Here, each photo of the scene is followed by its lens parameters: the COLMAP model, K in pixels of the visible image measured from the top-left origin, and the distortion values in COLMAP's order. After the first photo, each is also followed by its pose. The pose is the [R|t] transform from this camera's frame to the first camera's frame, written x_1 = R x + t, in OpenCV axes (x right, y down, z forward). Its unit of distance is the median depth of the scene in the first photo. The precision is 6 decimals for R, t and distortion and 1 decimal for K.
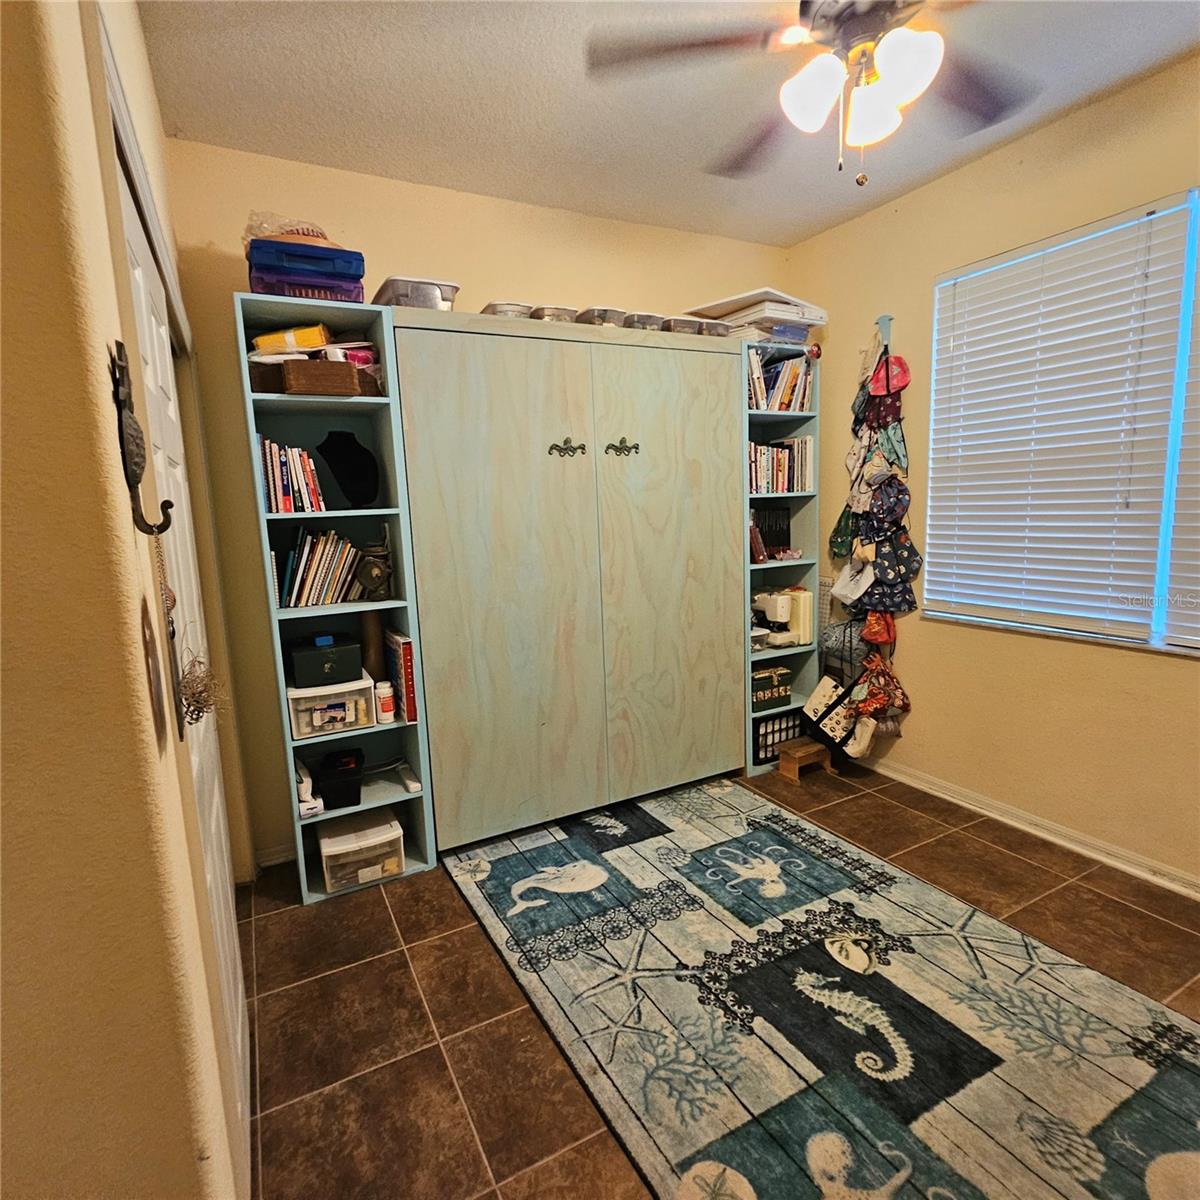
lens RADIAL K [[673.5, 0, 600.7], [0, 673.5, 588.2], [0, 0, 1]] dist [-0.004487, 0.001180]
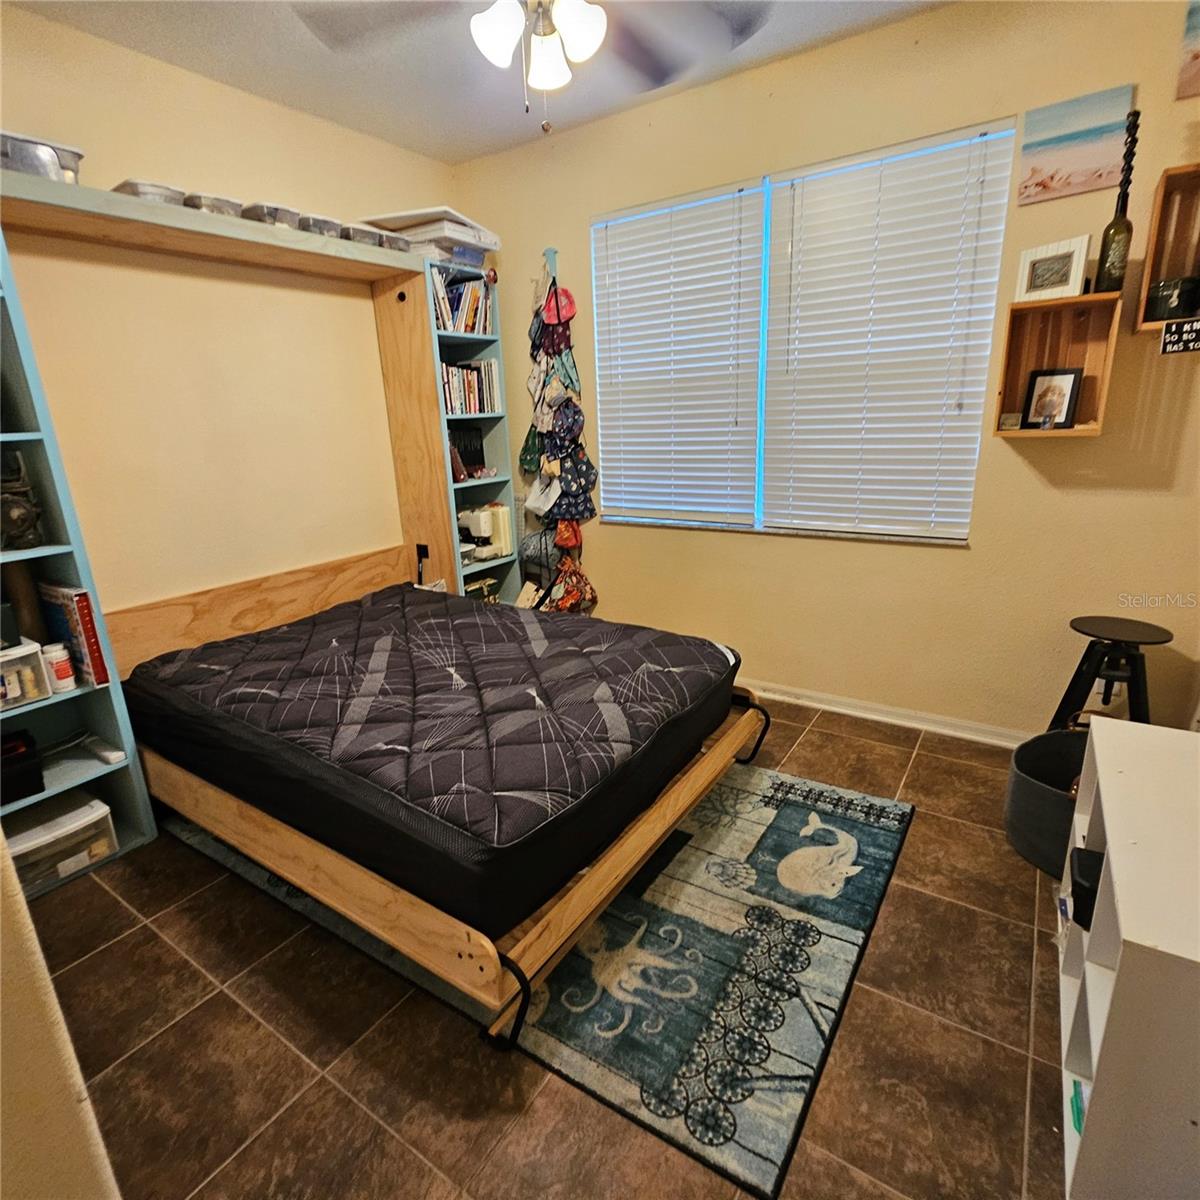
lens RADIAL K [[755.2, 0, 579.3], [0, 755.2, 613.3], [0, 0, 1]] dist [-0.006868, -0.001492]
pose [[0.865294, -0.125150, 0.485391, -0.206345], [0.069754, 0.988973, 0.130640, 0.024812], [-0.496388, -0.079184, 0.864482, -0.129592]]
